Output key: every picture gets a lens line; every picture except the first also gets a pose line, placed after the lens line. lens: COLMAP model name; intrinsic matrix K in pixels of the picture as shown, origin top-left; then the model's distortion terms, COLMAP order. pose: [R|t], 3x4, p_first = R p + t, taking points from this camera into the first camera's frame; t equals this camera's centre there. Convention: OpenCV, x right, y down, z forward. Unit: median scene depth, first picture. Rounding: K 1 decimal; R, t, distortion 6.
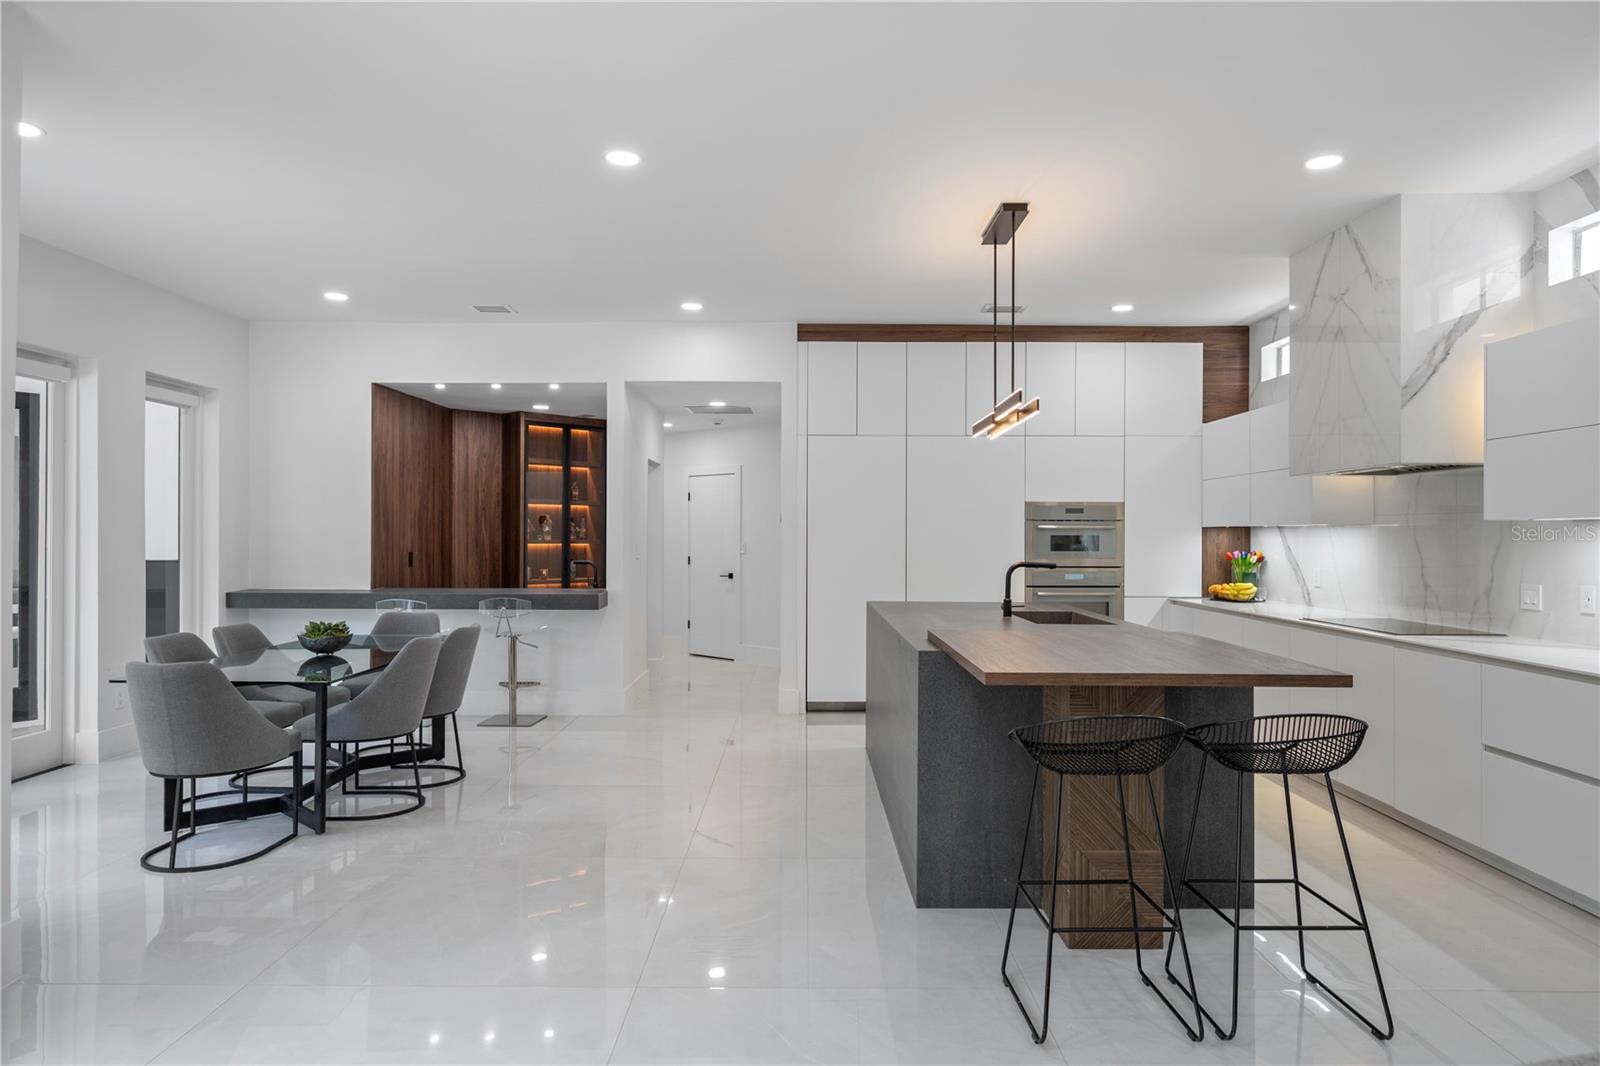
lens RADIAL K [[978.0, 0, 800.0], [0, 978.0, 533.0], [0, 0, 1]] dist [-0.002794, -0.000336]
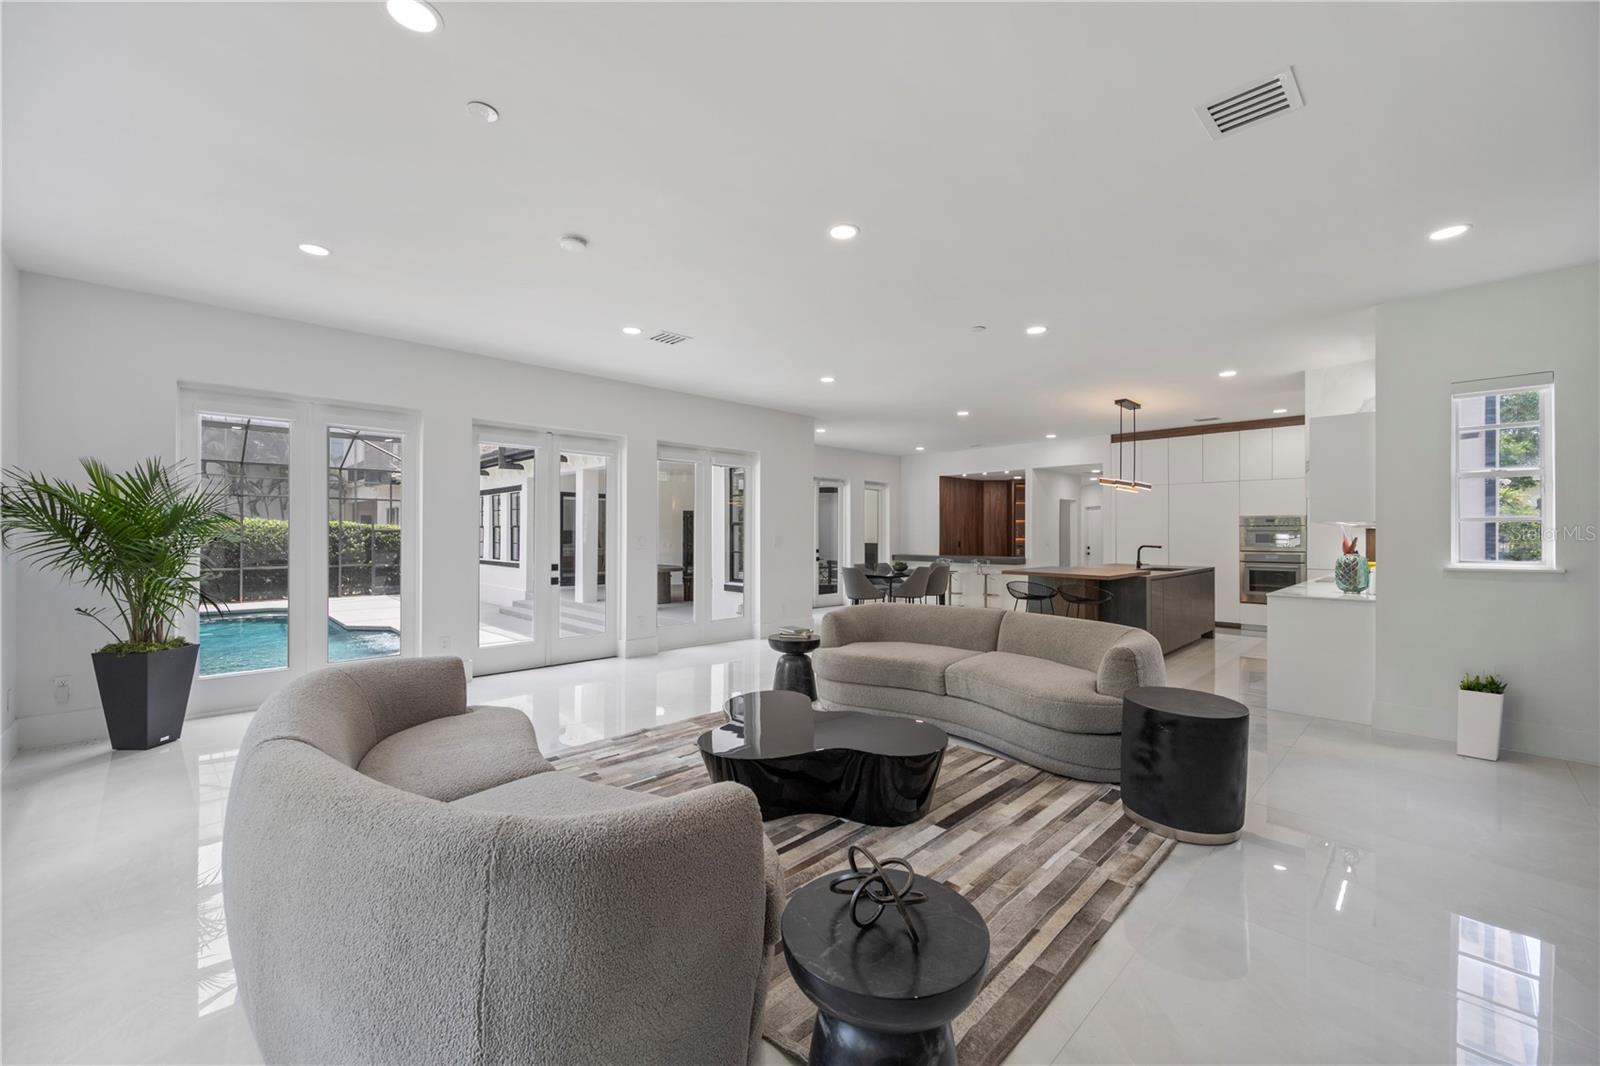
lens RADIAL K [[631.1, 0, 800.0], [0, 631.1, 533.0], [0, 0, 1]] dist [-0.001825, 0.003521]
pose [[0.702067, -0.002521, -0.712106, 0.489078], [0.002066, 0.999997, -0.001503, 0.000447], [0.712108, -0.000416, 0.702070, -0.437153]]
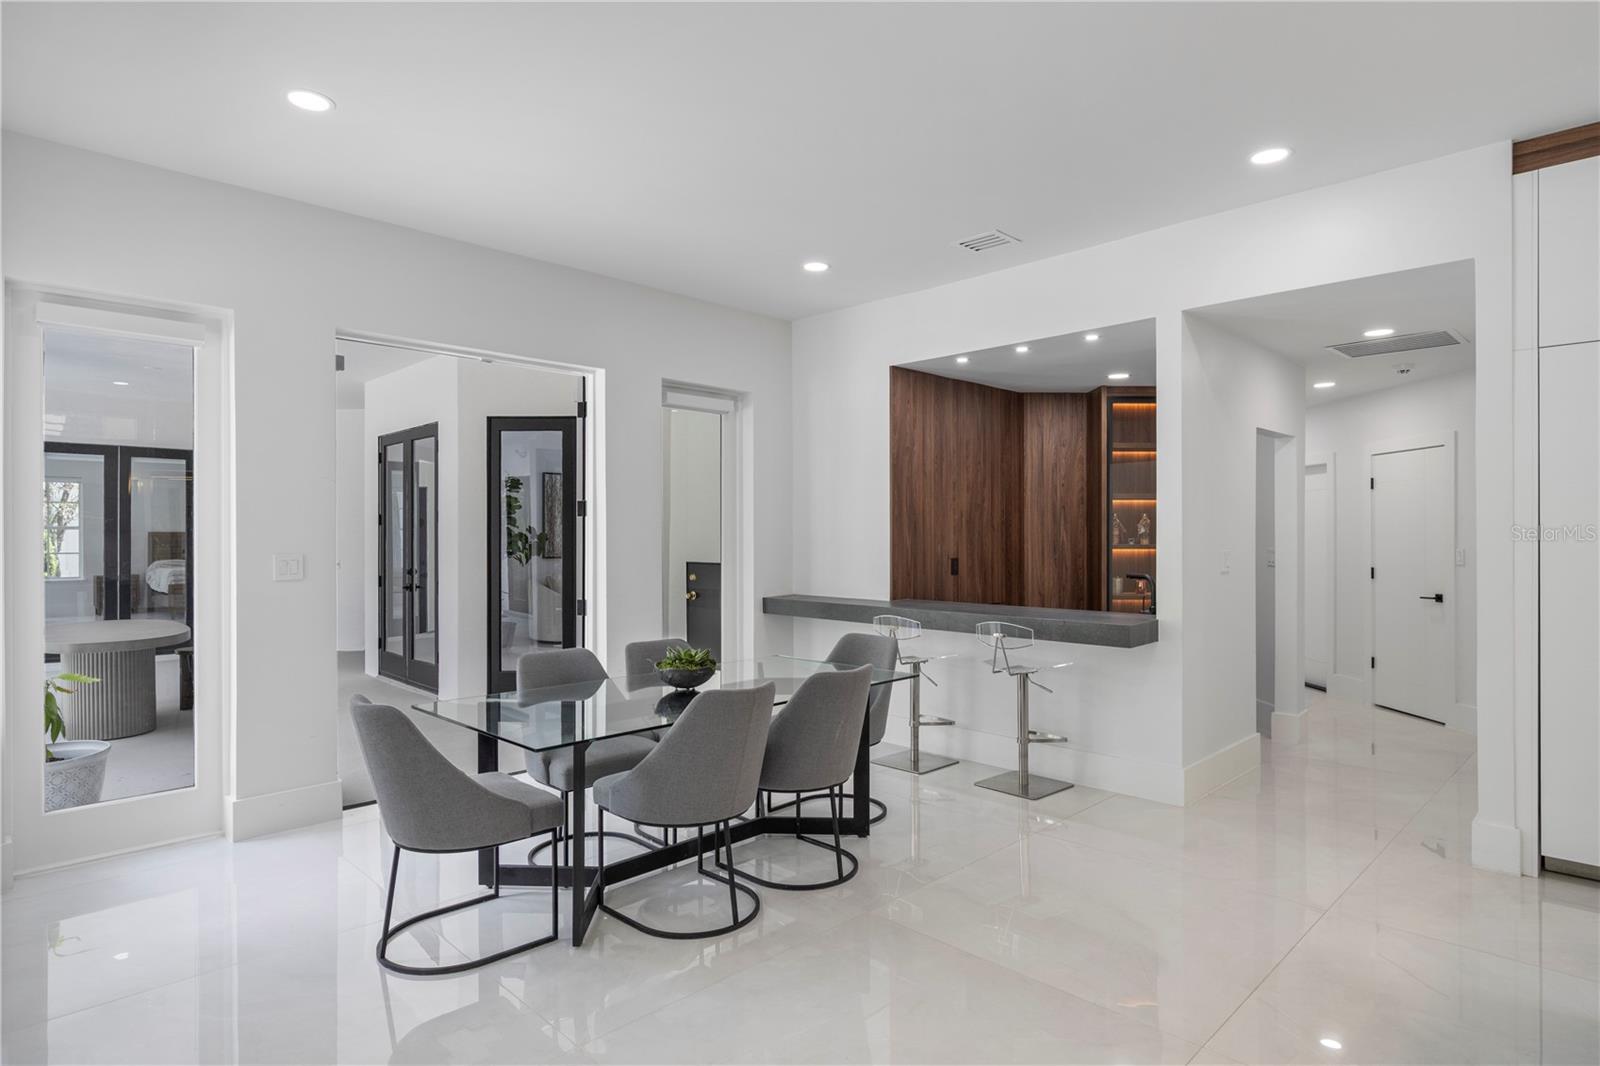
lens RADIAL K [[862.5, 0, 800.0], [0, 862.5, 533.0], [0, 0, 1]] dist [0.000079, 0.000187]
pose [[0.708213, -0.007169, -0.705962, 0.052205], [0.004188, 0.999974, -0.005954, 0.000998], [0.705986, 0.001260, 0.708225, 0.383420]]
